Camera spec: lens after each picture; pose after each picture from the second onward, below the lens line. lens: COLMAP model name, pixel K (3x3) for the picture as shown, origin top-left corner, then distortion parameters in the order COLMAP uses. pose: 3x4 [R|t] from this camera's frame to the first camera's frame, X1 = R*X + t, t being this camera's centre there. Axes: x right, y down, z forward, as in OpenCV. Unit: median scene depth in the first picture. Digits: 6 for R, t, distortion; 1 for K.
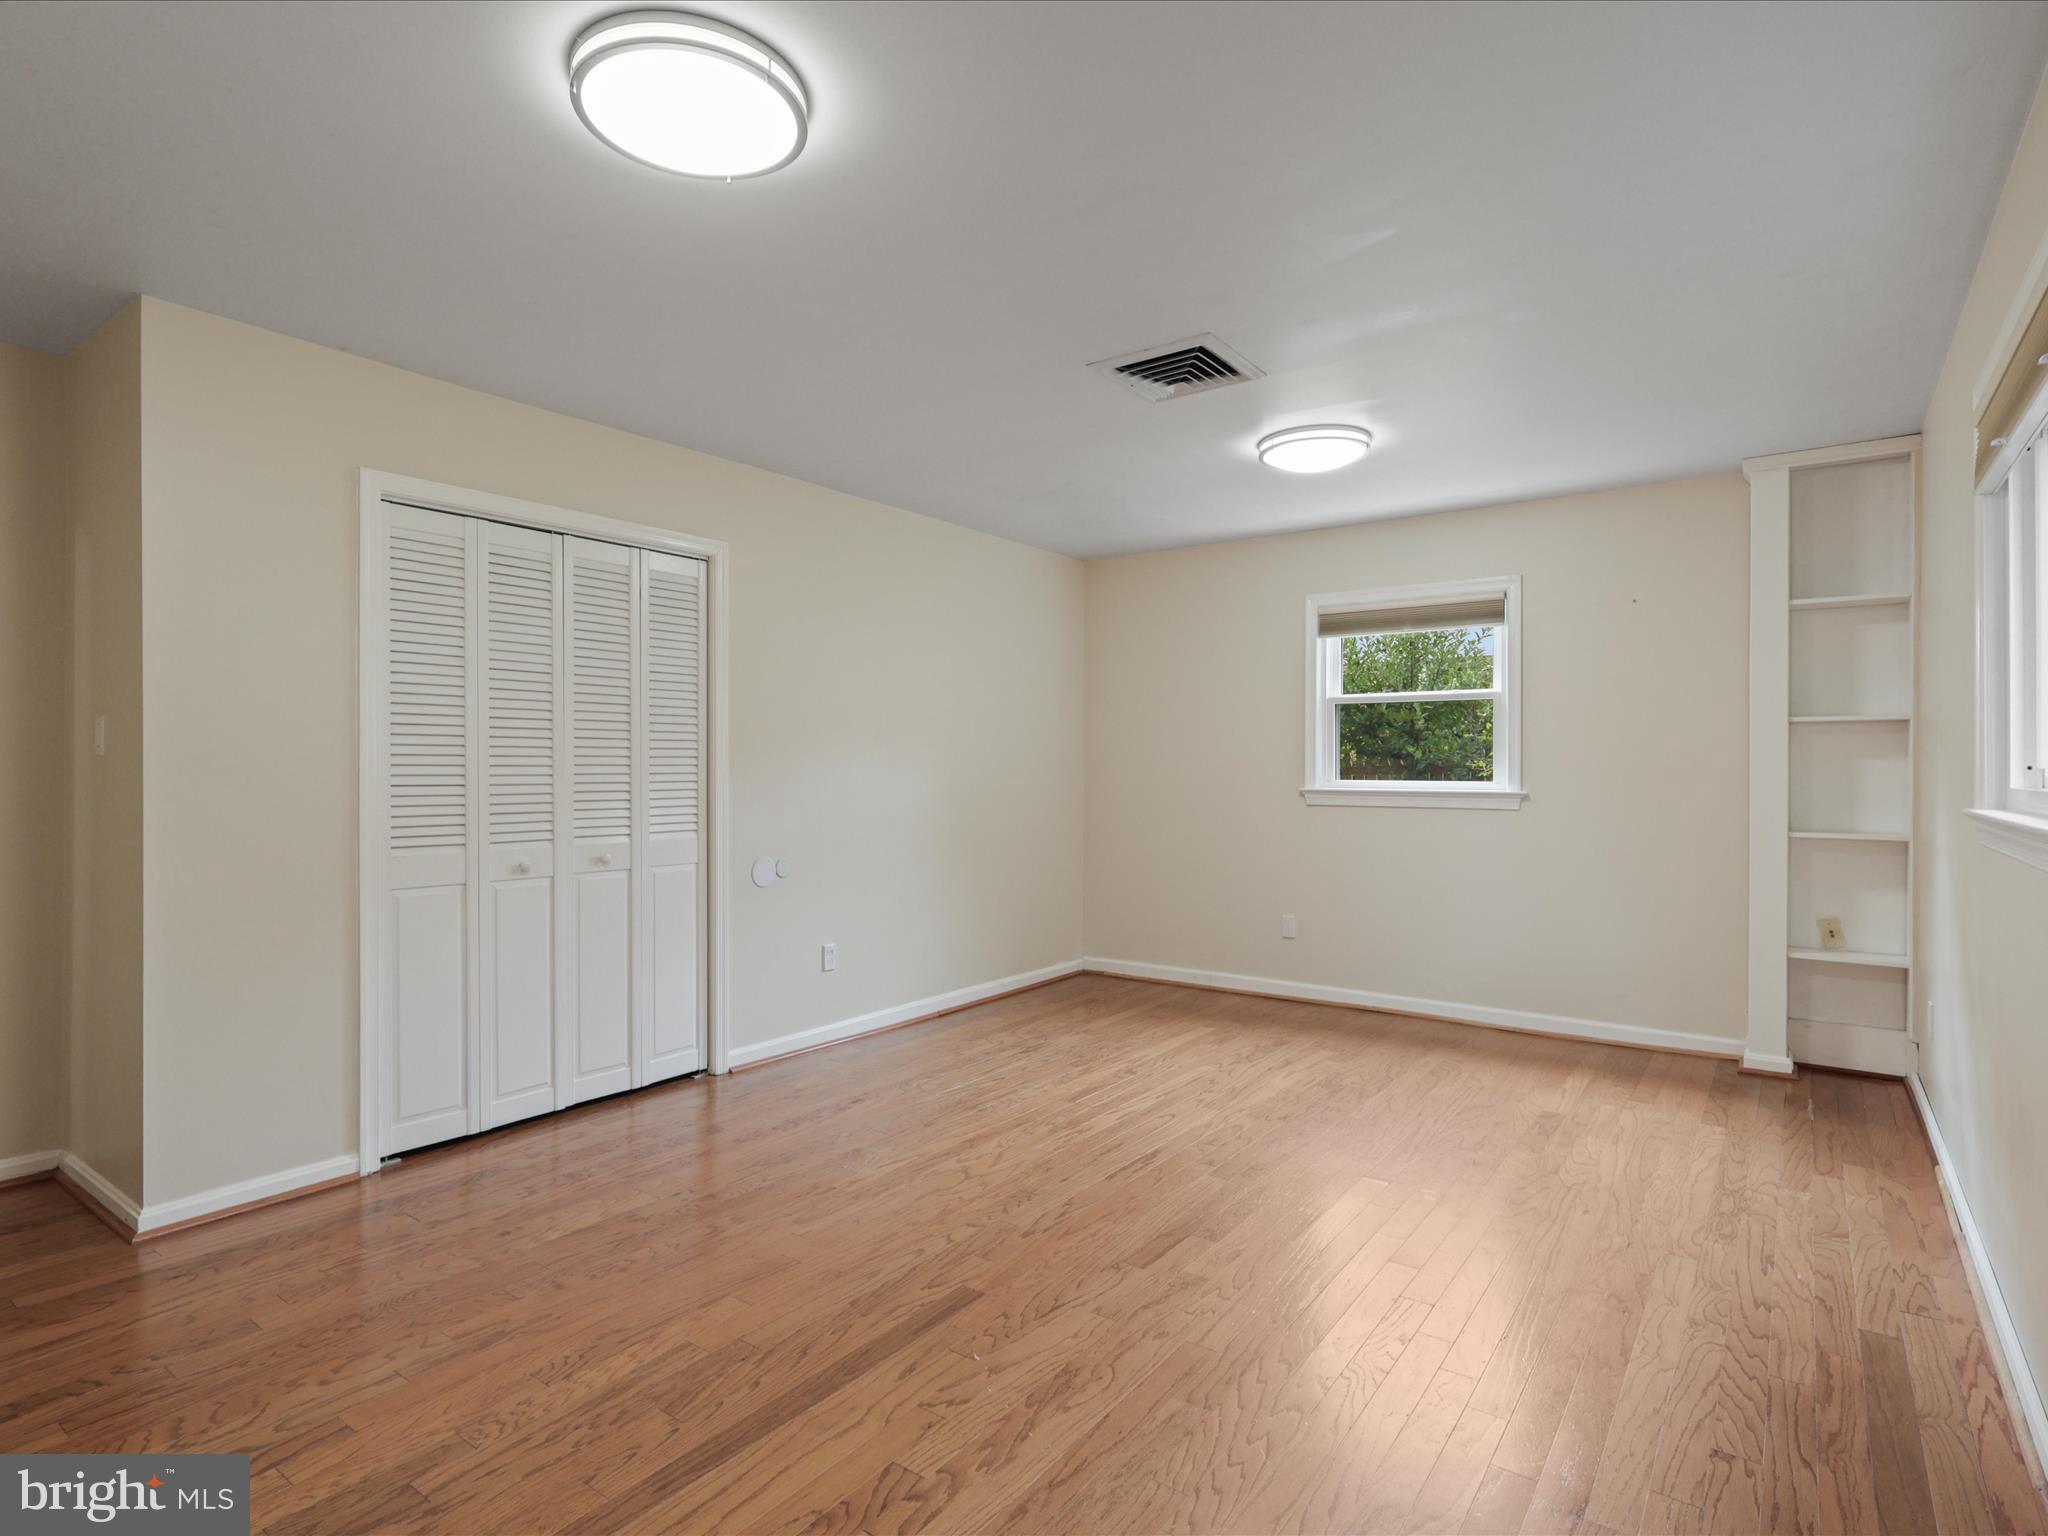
lens RADIAL K [[1078.6, 0, 1008.5], [0, 1078.6, 761.7], [0, 0, 1]] dist [-0.002082, -0.000237]
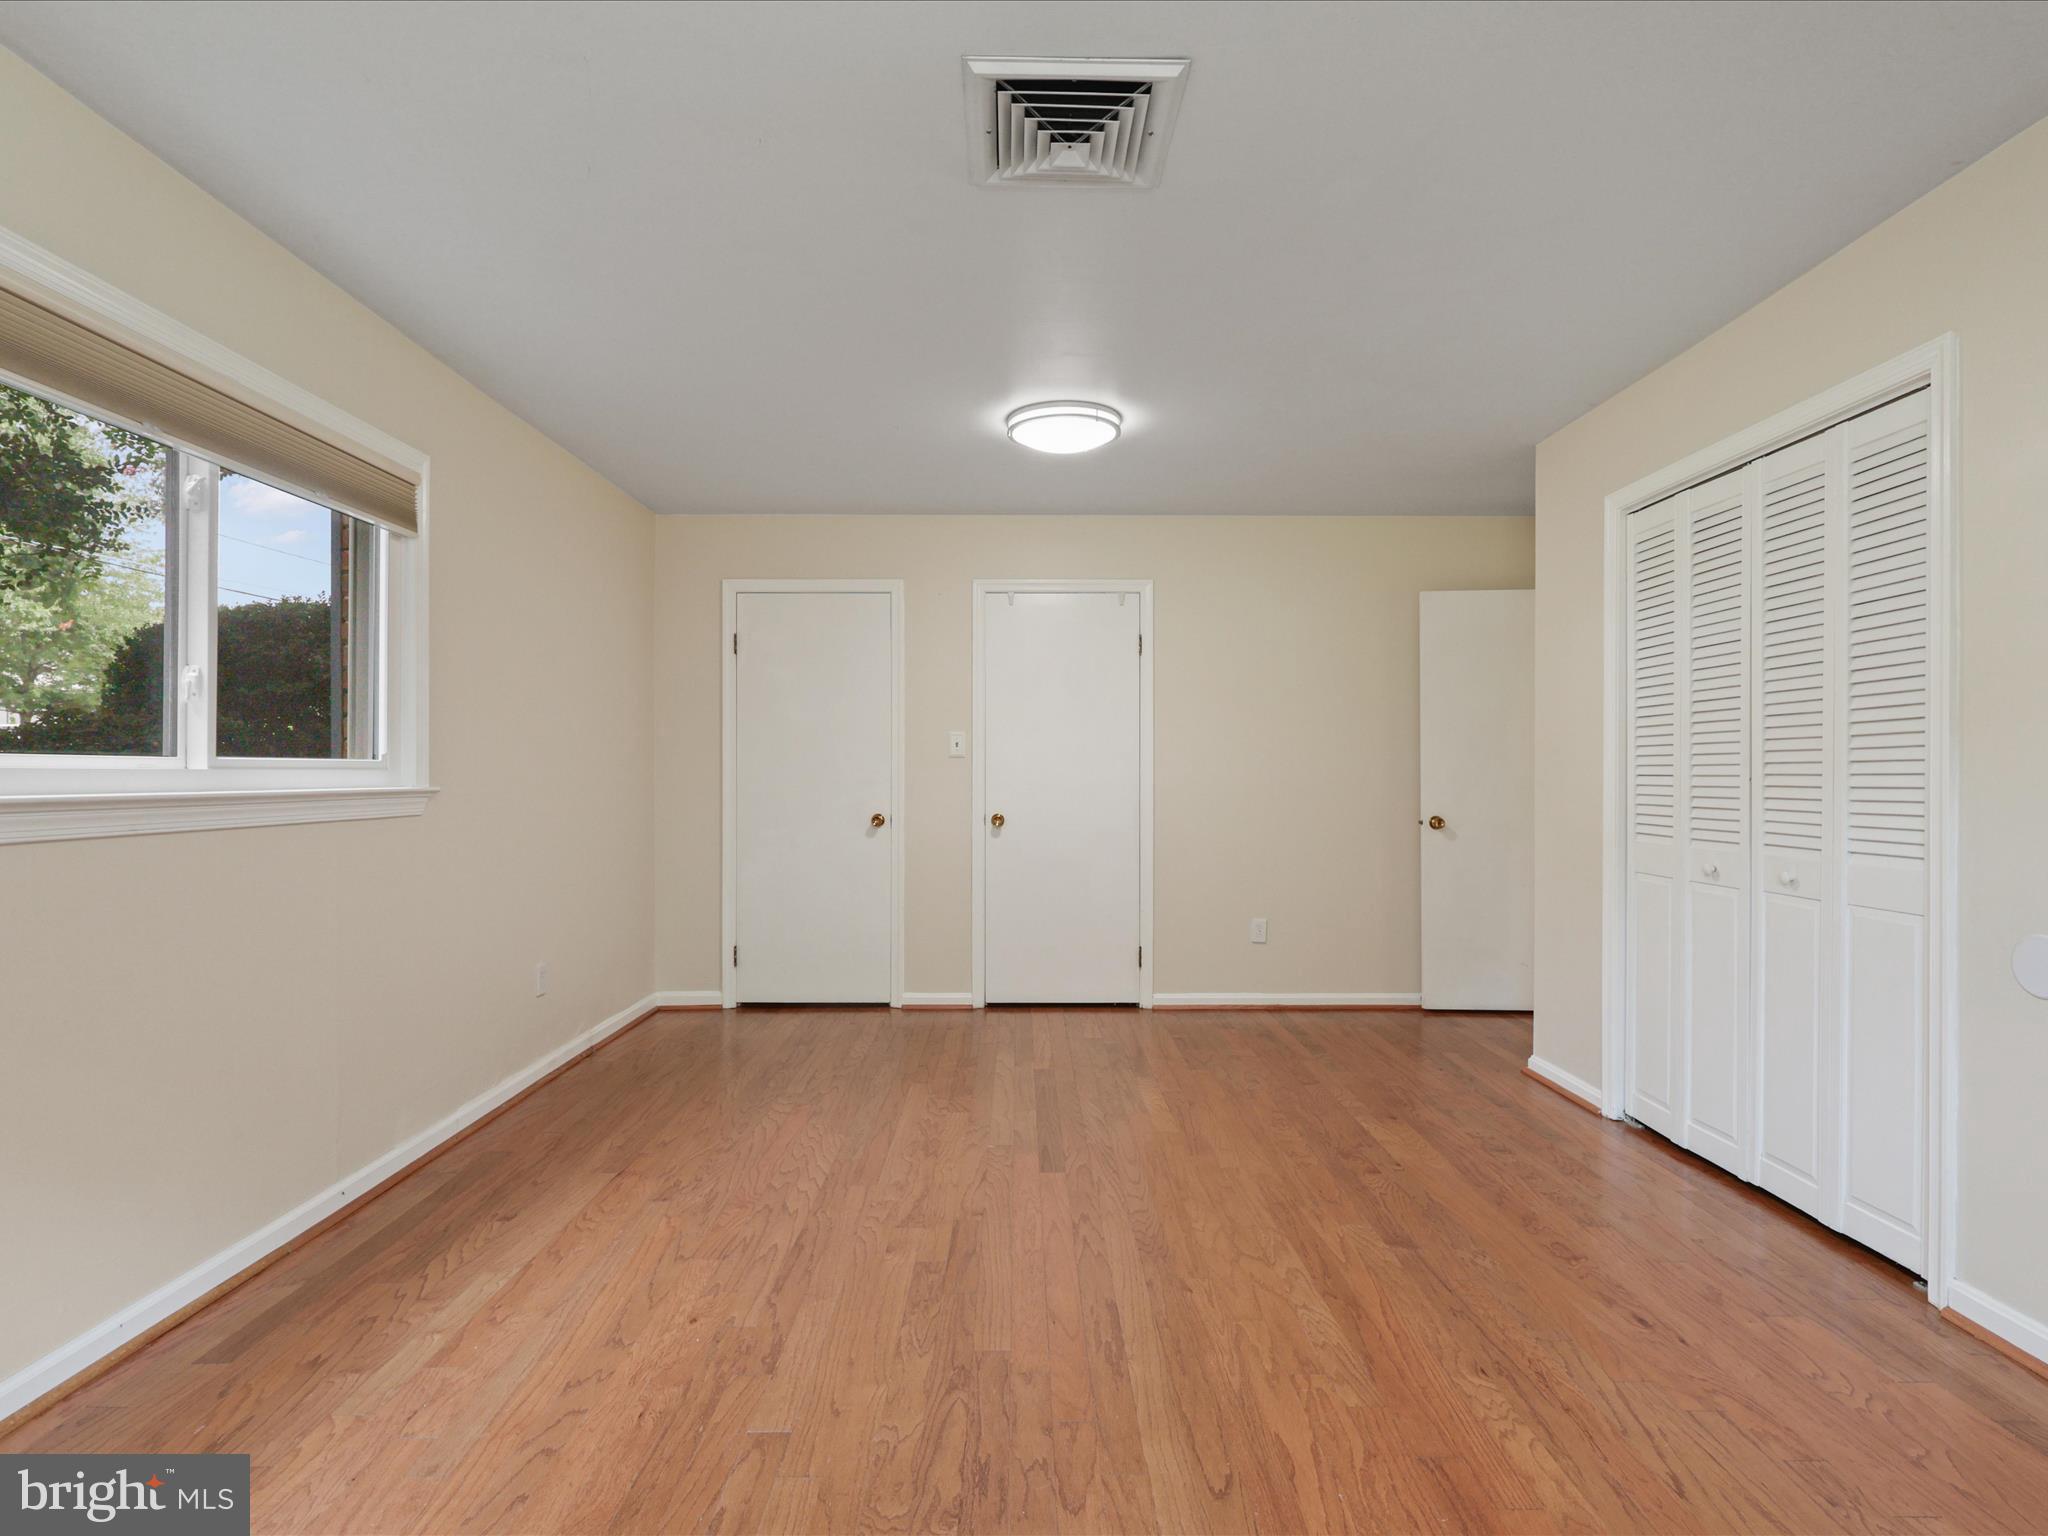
lens RADIAL K [[1078.6, 0, 1017.5], [0, 1078.6, 781.4], [0, 0, 1]] dist [-0.002082, -0.000237]
pose [[-0.806708, 0.000829, -0.590950, 0.561276], [0.003126, 0.999991, -0.002865, 0.029805], [0.590943, -0.004158, -0.806703, 1.508508]]
